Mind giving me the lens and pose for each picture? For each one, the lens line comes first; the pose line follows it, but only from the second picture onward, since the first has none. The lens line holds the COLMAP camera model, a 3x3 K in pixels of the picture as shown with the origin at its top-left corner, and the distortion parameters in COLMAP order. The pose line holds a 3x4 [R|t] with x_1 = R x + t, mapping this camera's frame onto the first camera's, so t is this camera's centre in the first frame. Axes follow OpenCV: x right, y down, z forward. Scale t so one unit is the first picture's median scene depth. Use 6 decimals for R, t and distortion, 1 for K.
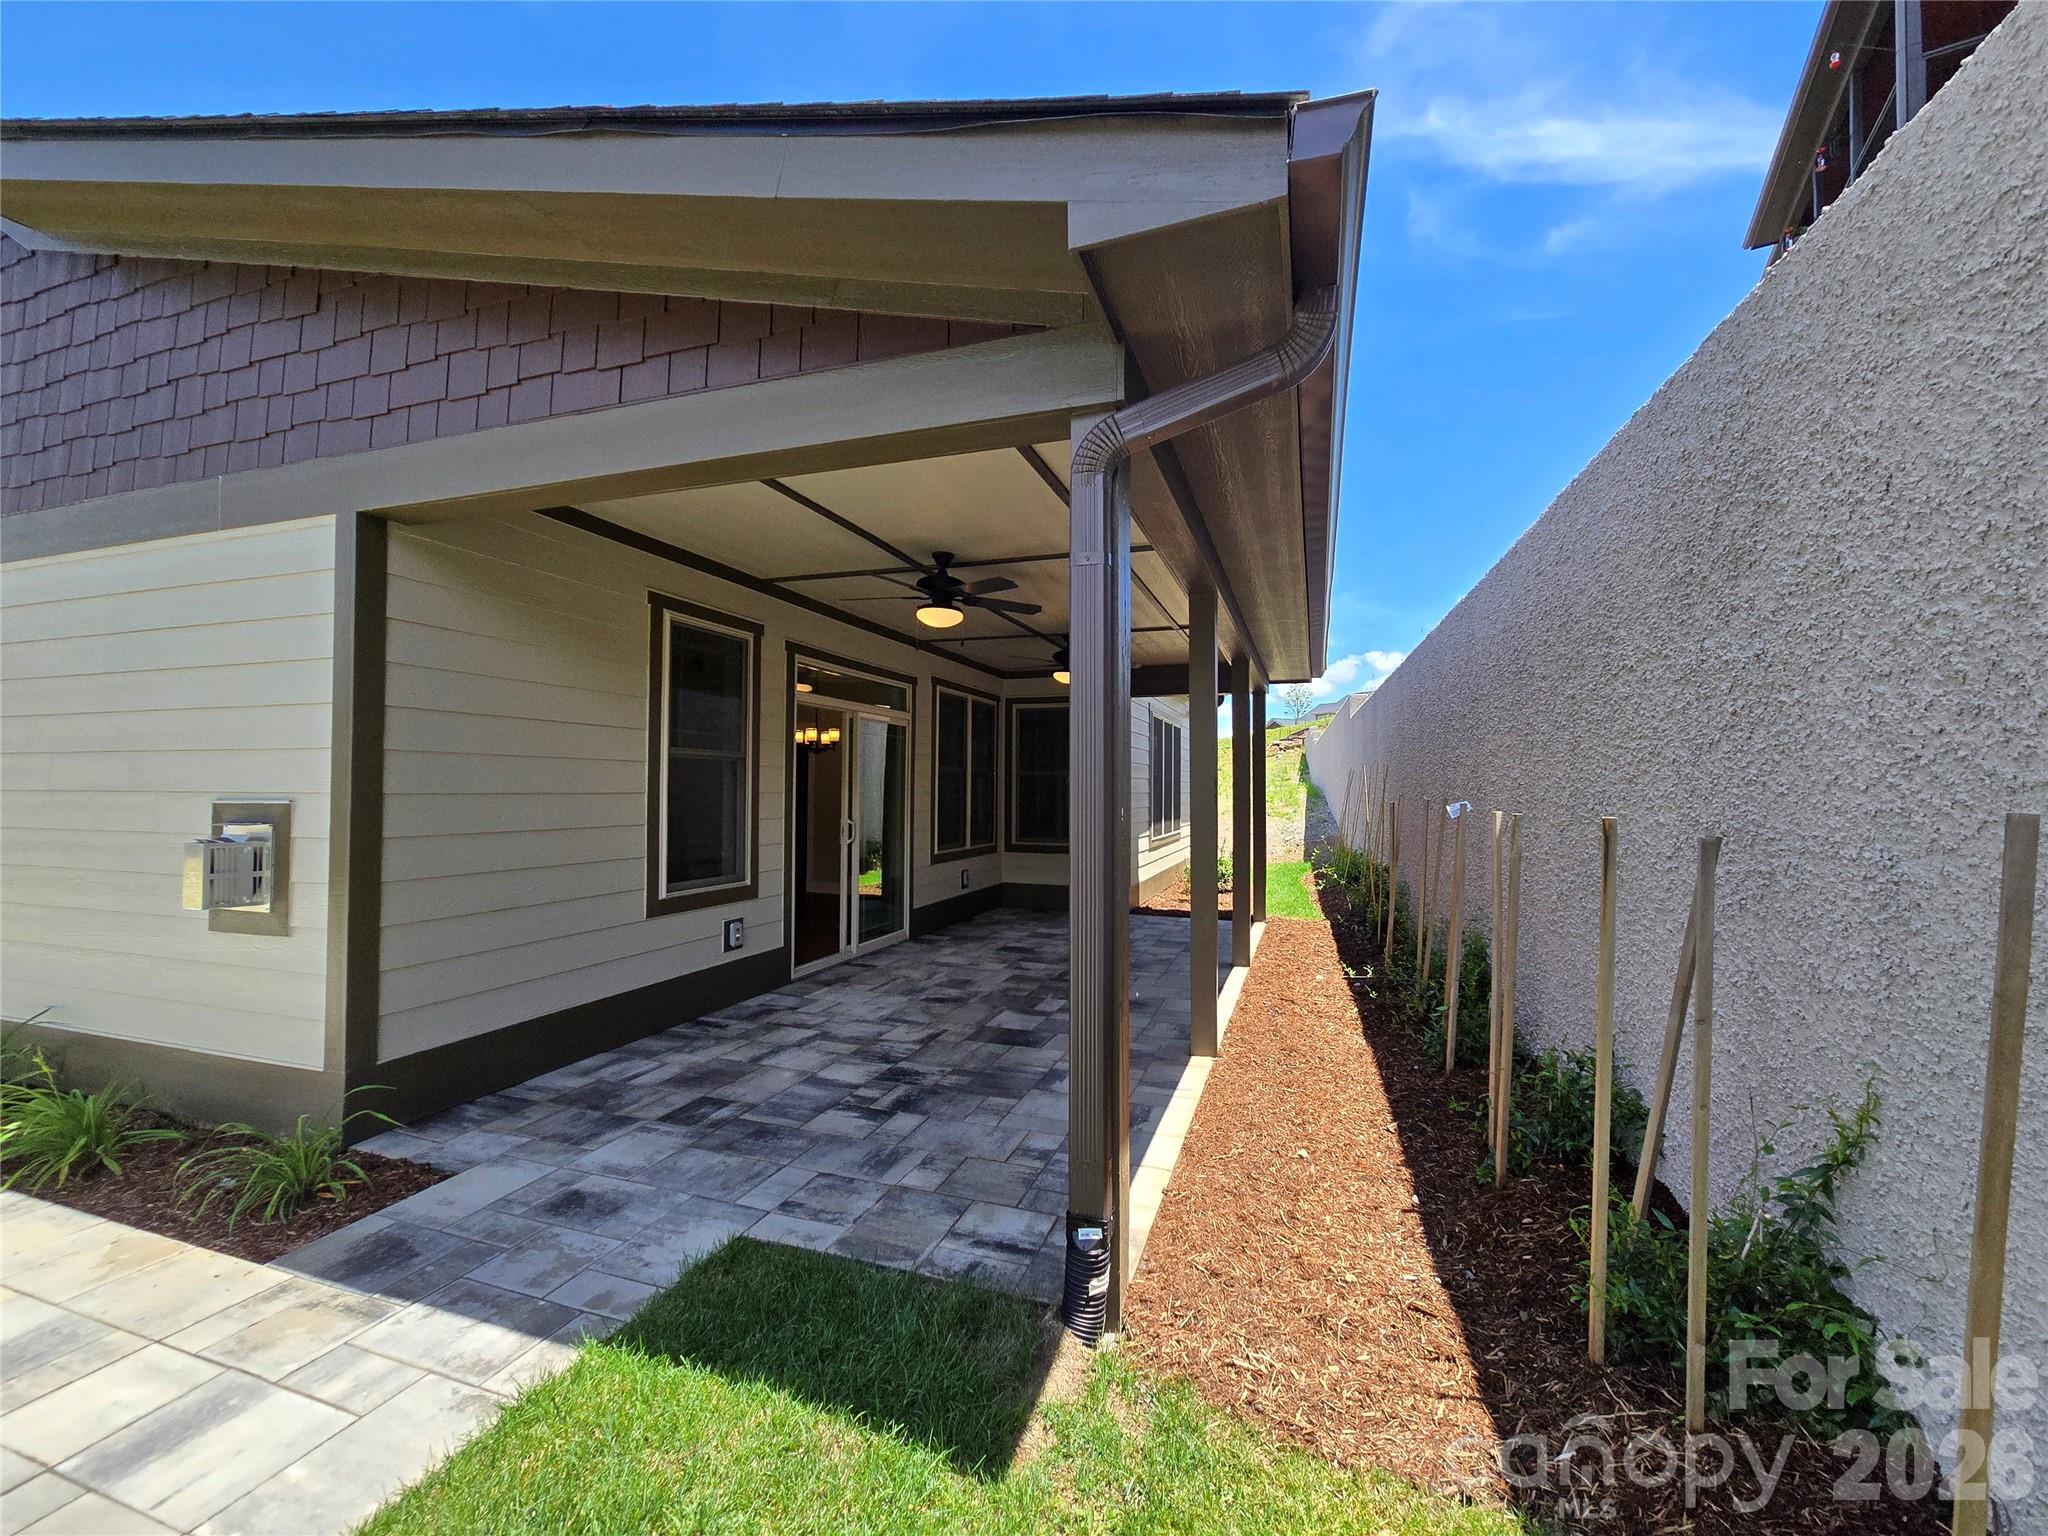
lens RADIAL K [[840.6, 0, 1029.9], [0, 840.6, 772.3], [0, 0, 1]] dist [0.002994, 0.001062]
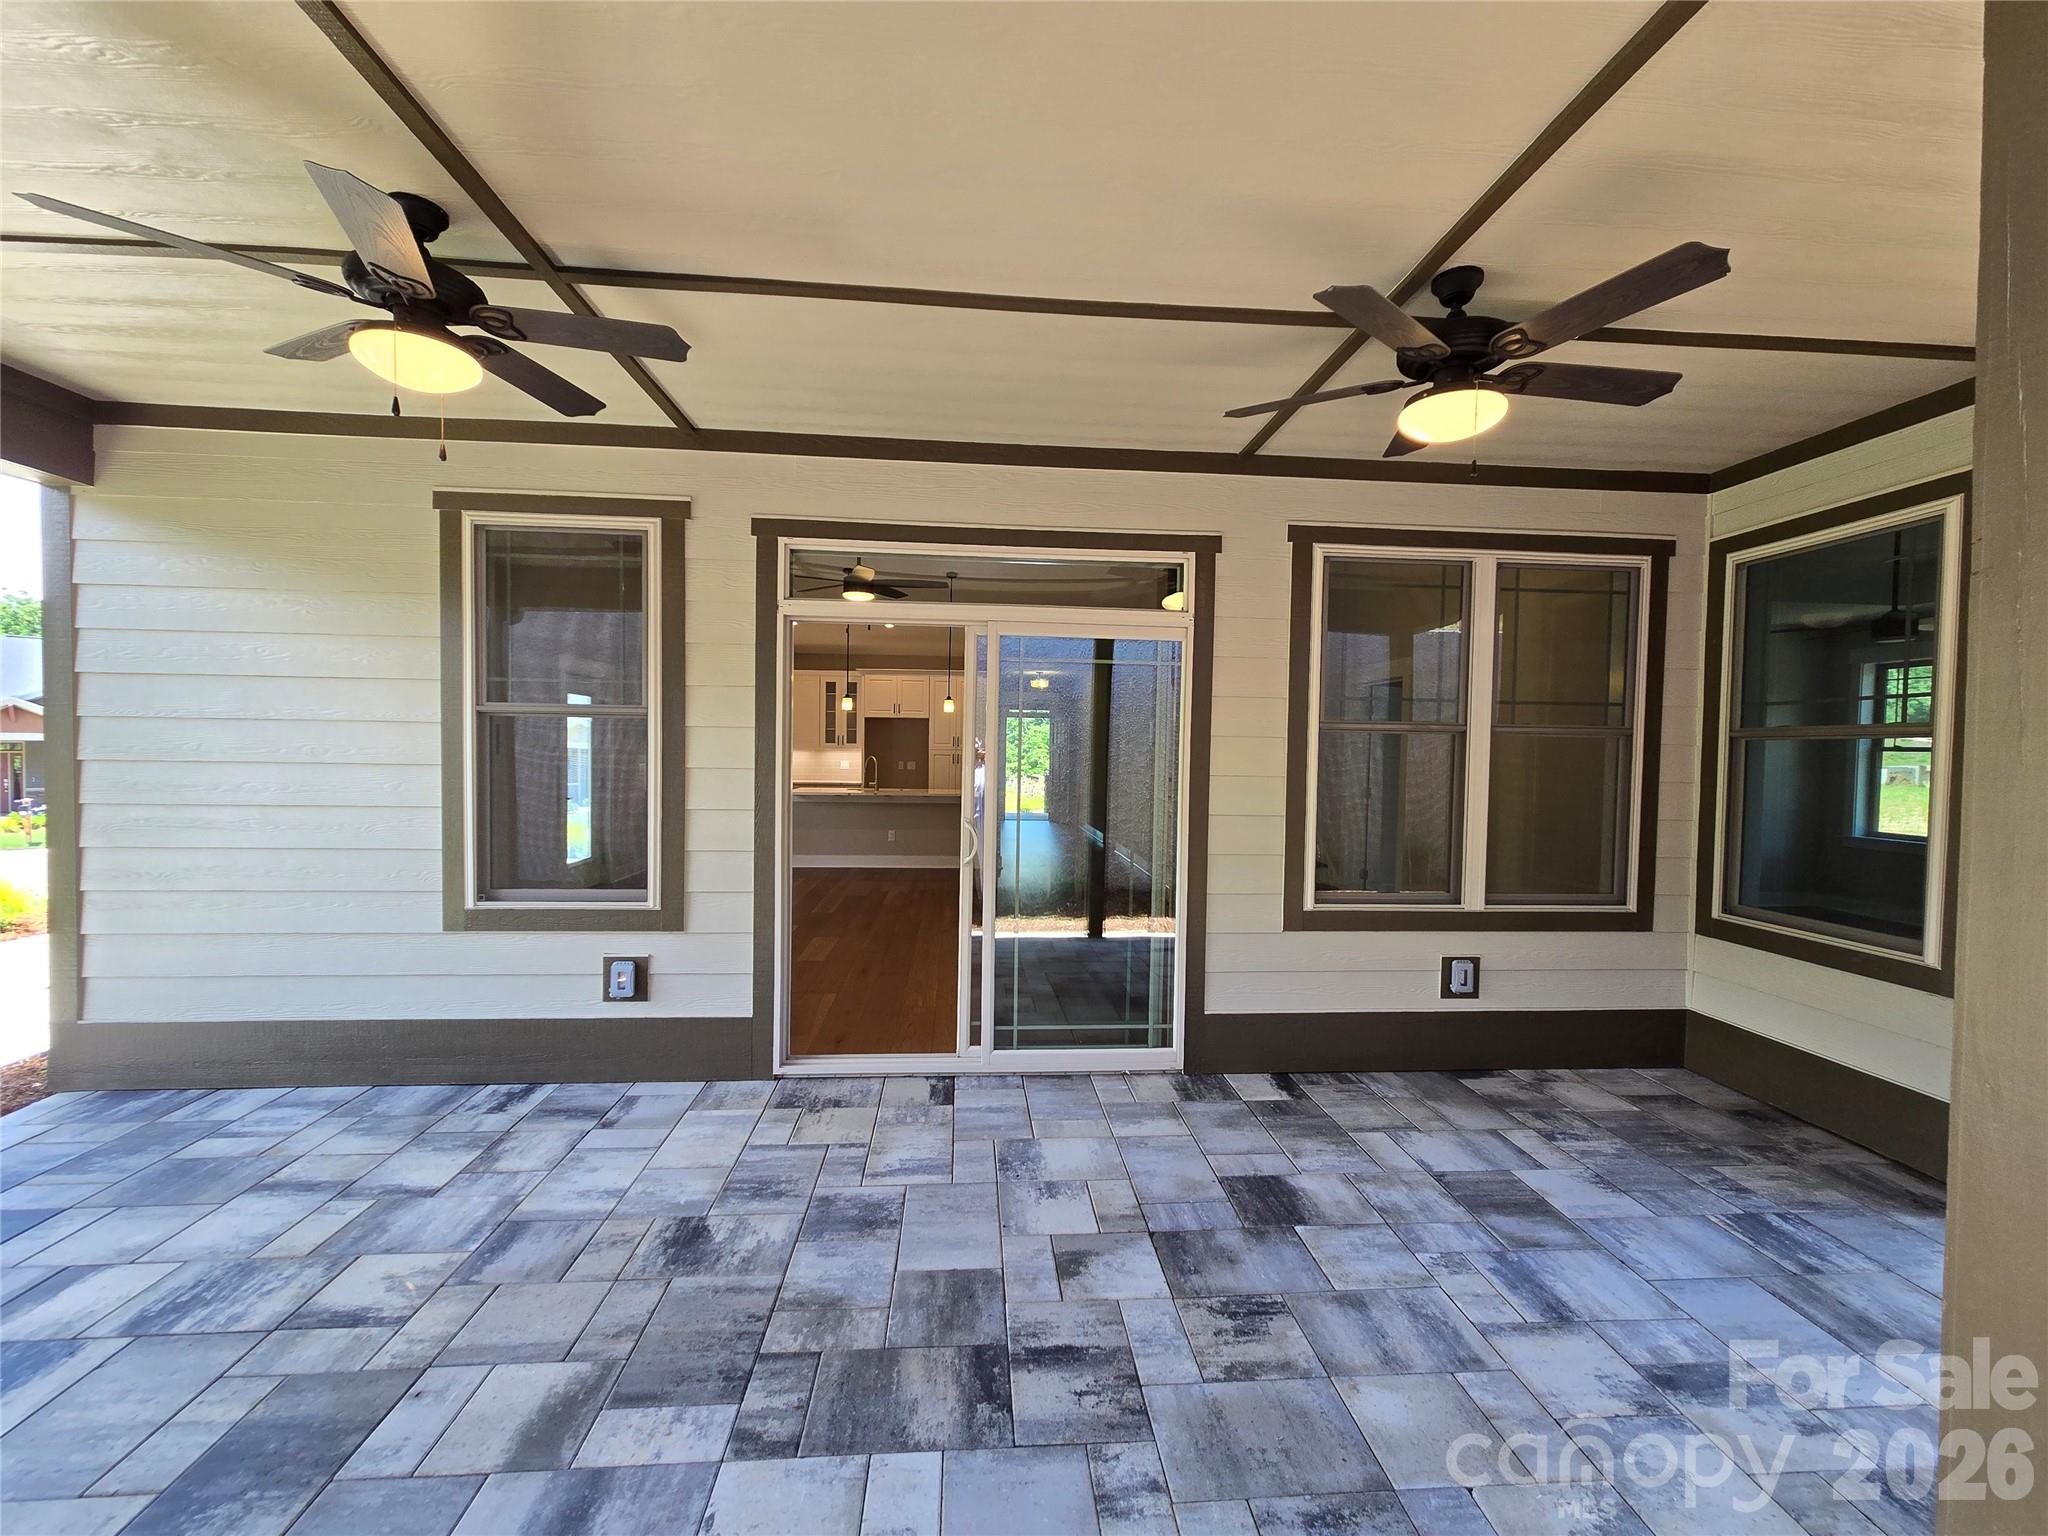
lens RADIAL K [[838.0, 0, 1029.4], [0, 838.0, 771.6], [0, 0, 1]] dist [0.001681, 0.000970]
pose [[0.396059, 0.024591, -0.917896, 0.407734], [0.005103, 0.999567, 0.028981, 0.010926], [0.918211, -0.016162, 0.395762, 1.095980]]
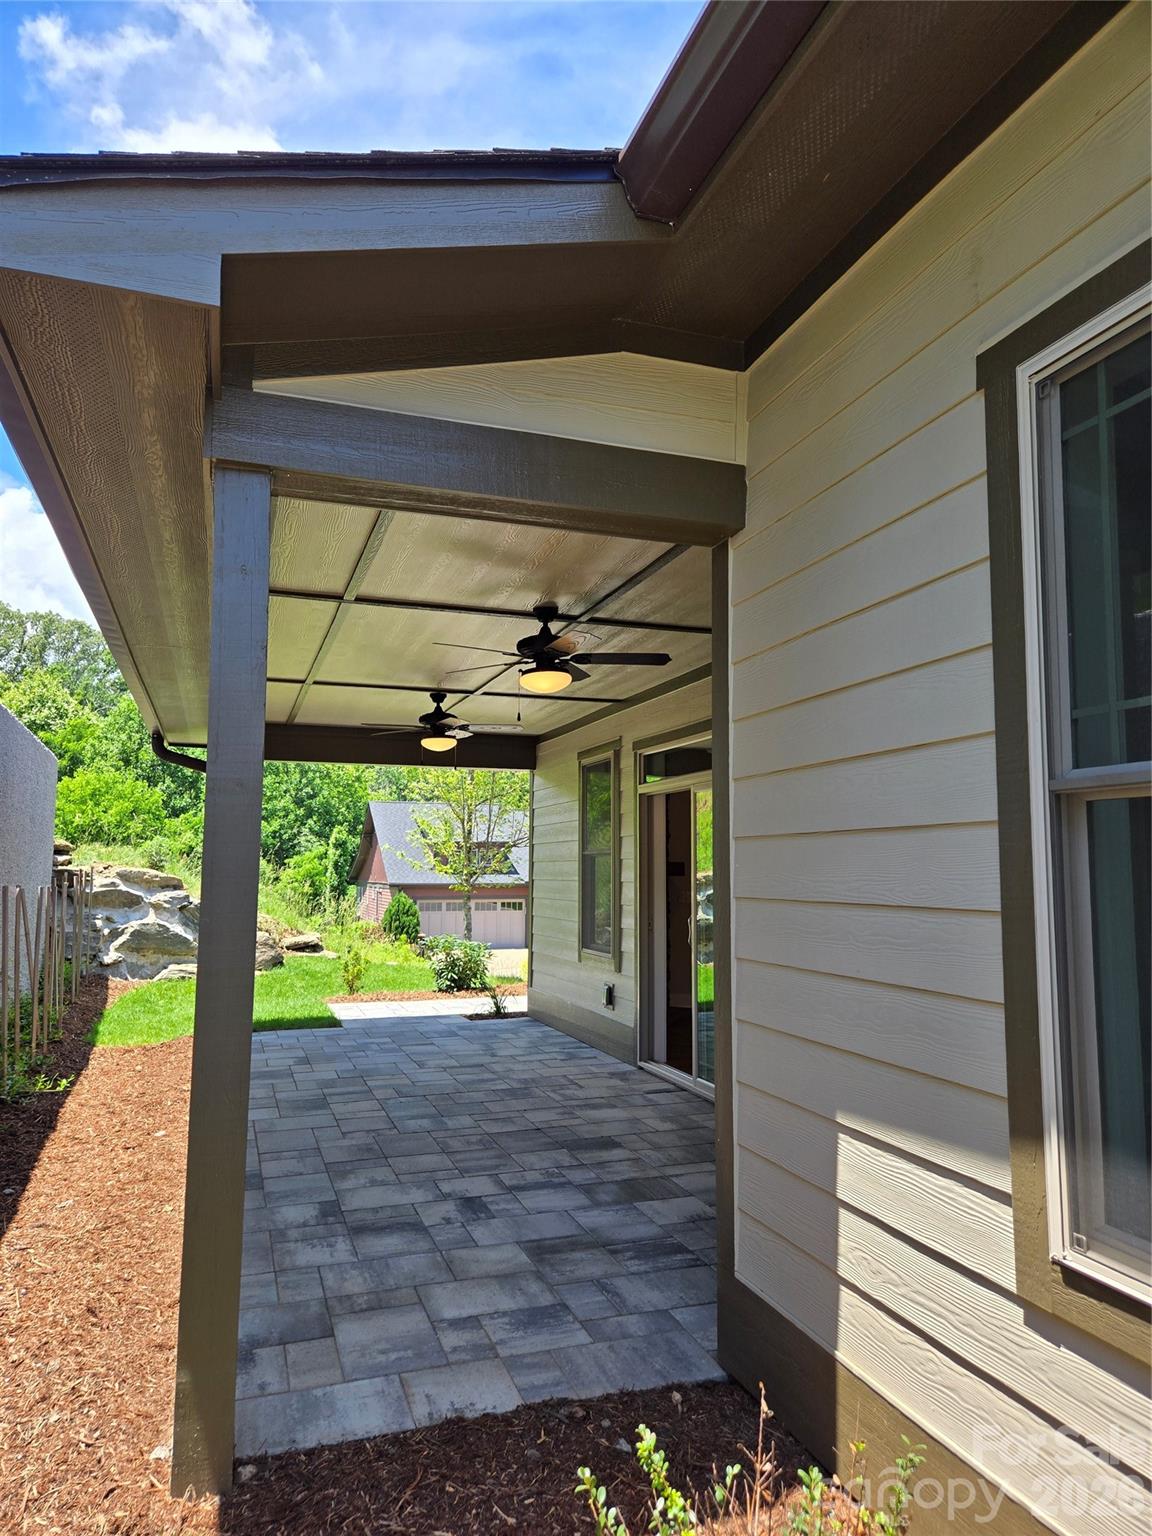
lens RADIAL K [[1026.3, 0, 576.0], [0, 1026.3, 768.0], [0, 0, 1]] dist [-0.000368, -0.058122]
pose [[-0.789302, -0.071473, -0.609831, 0.669542], [0.002026, 0.992893, -0.118990, 0.041820], [0.614002, -0.095155, -0.783548, 2.317611]]
